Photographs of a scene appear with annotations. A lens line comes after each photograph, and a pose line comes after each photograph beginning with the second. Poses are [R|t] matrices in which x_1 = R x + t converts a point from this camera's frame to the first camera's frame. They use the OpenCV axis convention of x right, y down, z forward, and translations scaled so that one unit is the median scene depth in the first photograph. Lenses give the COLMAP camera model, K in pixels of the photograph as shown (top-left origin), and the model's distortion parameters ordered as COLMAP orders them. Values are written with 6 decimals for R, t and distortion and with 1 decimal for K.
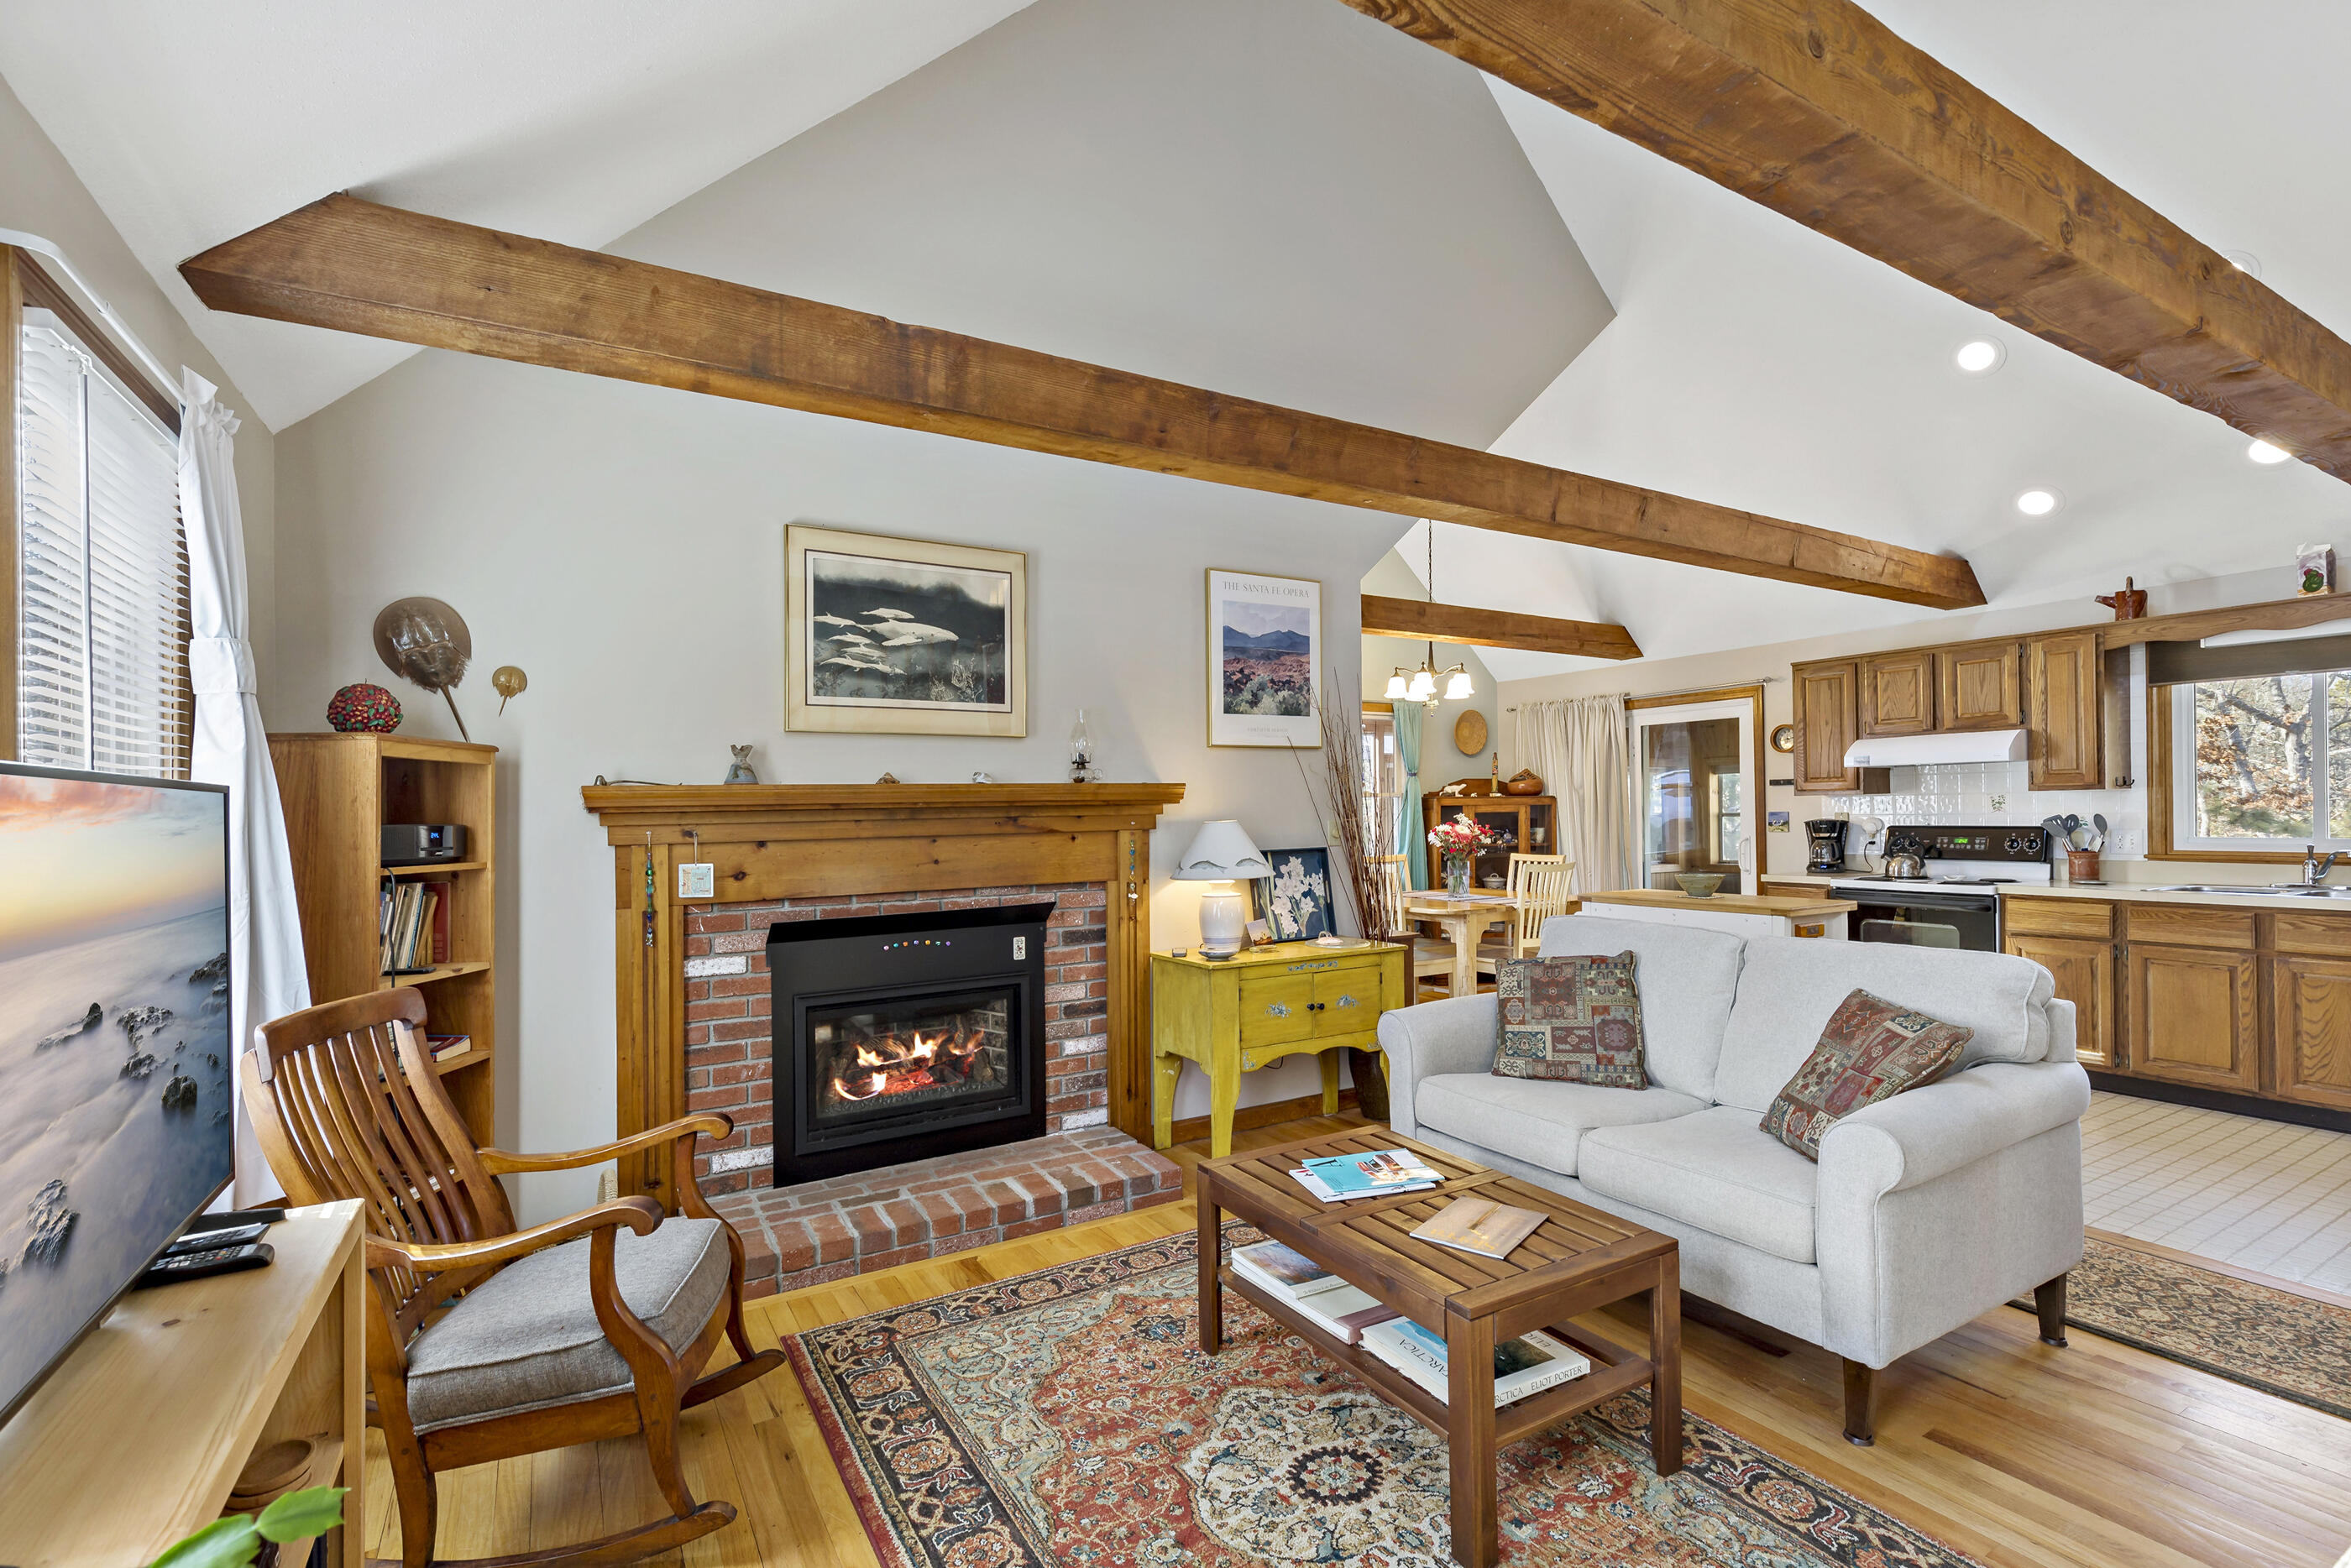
lens RADIAL K [[1074.4, 0, 1198.2], [0, 1074.4, 801.9], [0, 0, 1]] dist [0.015506, -0.001322]
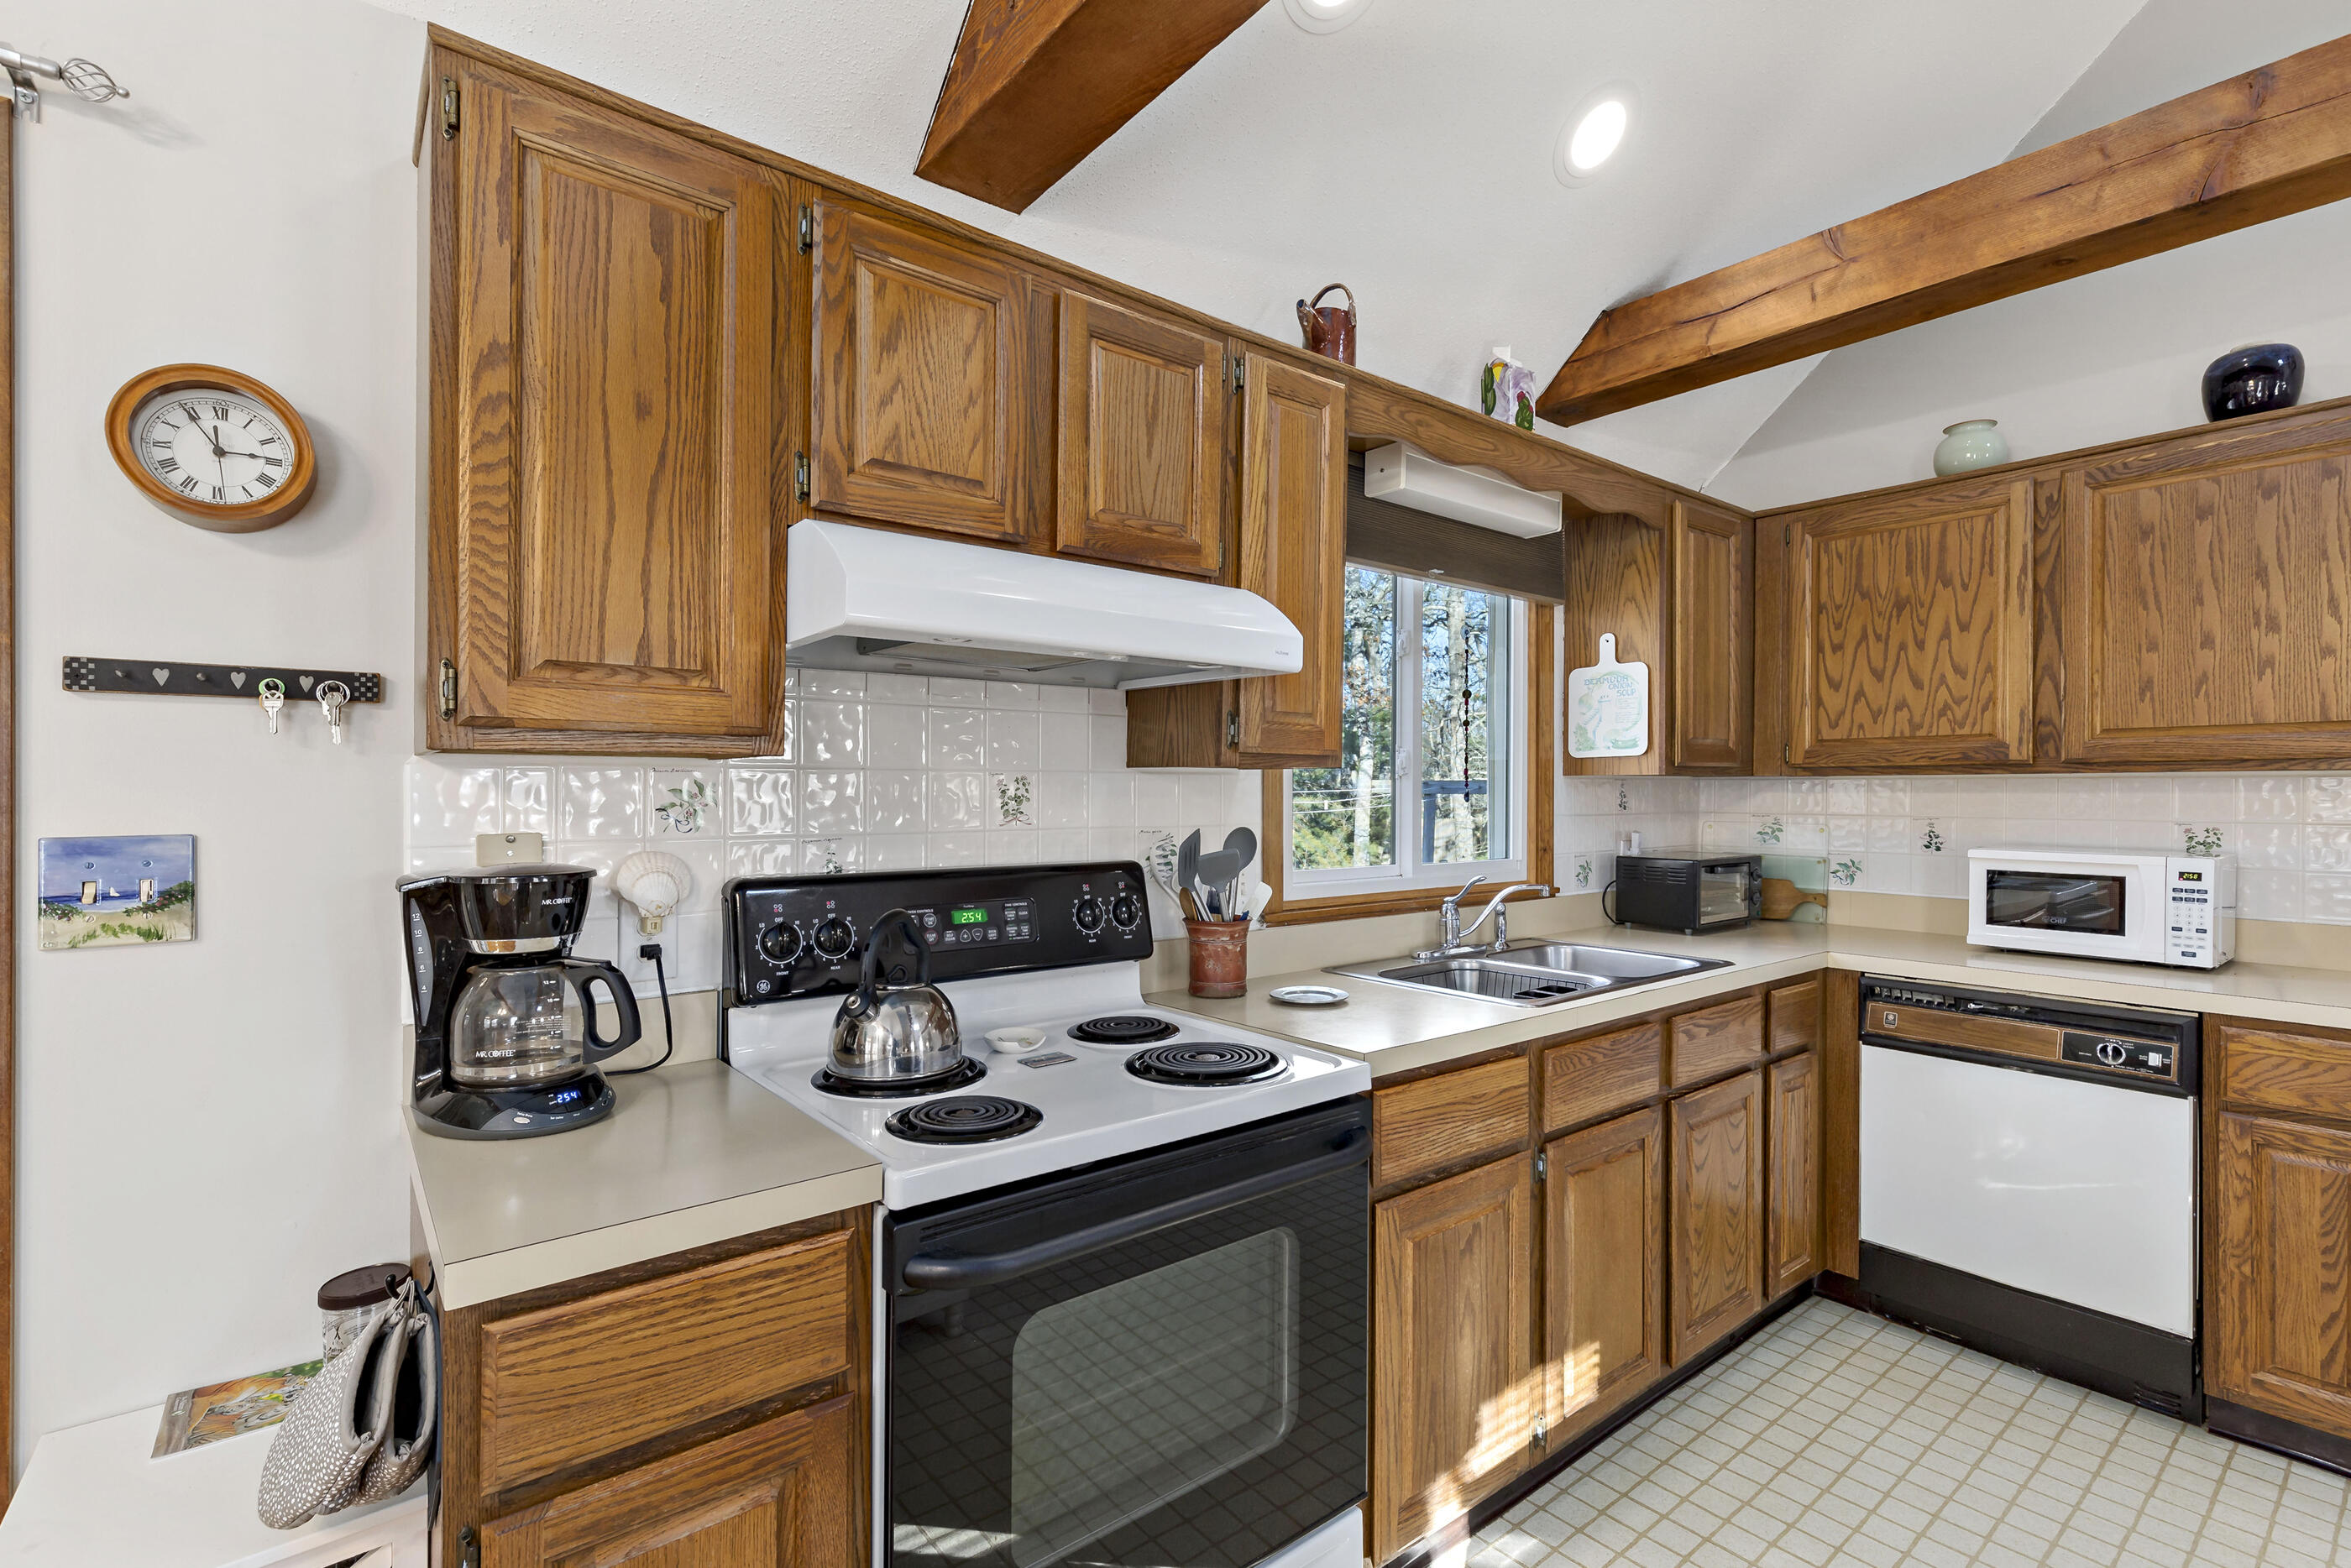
lens RADIAL K [[1061.9, 0, 1179.8], [0, 1061.9, 788.2], [0, 0, 1]] dist [0.013599, -0.005900]
pose [[-0.124458, 0.019890, 0.992025, 0.564145], [-0.005544, 0.999770, -0.020741, 0.006621], [-0.992209, -0.008081, -0.124319, 1.421456]]
